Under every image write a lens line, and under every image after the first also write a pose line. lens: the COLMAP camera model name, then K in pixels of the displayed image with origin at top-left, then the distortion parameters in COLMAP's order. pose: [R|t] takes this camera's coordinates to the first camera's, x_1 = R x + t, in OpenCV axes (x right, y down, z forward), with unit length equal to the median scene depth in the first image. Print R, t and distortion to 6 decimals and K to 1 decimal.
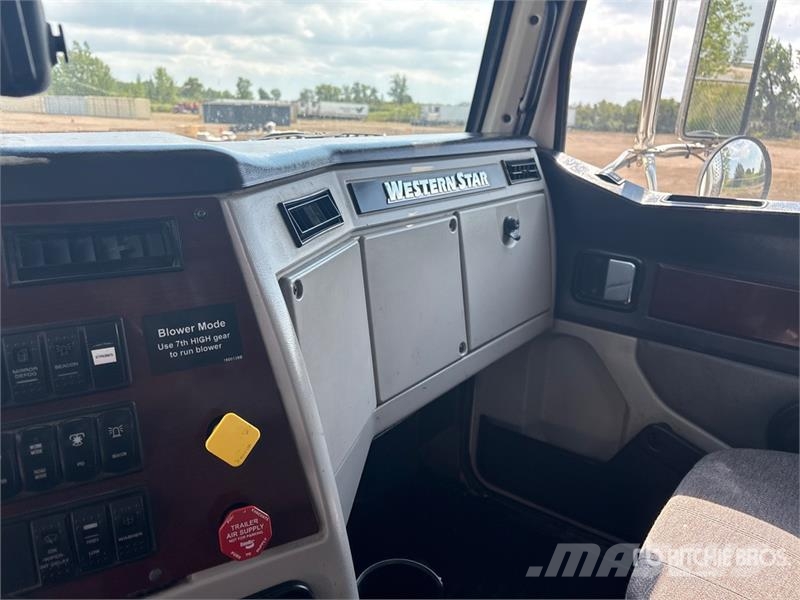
lens RADIAL K [[623.4, 0, 398.3], [0, 623.4, 310.7], [0, 0, 1]] dist [0.019501, -0.002770]
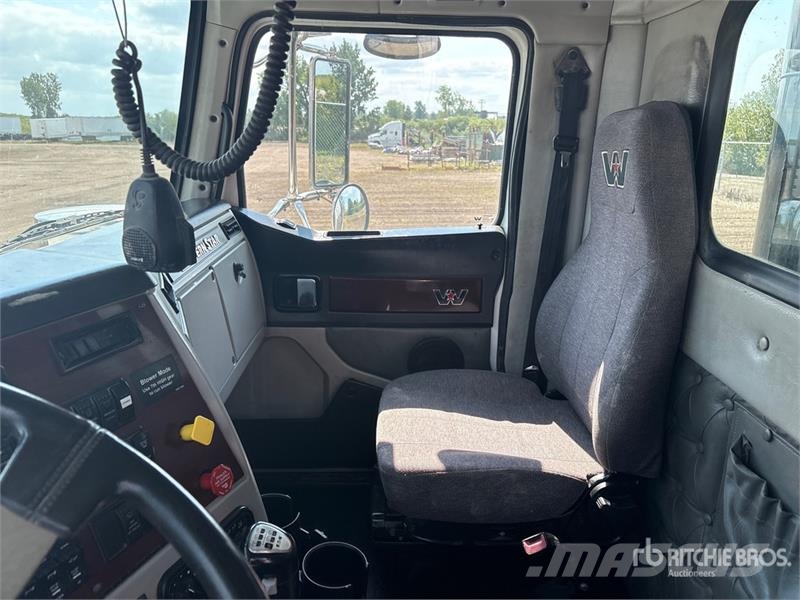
lens RADIAL K [[658.2, 0, 400.0], [0, 658.2, 300.0], [0, 0, 1]] dist [0.137350, -0.292932]
pose [[0.785992, -0.190801, 0.588058, -0.420706], [0.203937, 0.977962, 0.044729, -0.057994], [-0.583632, 0.084770, 0.807581, -0.412132]]
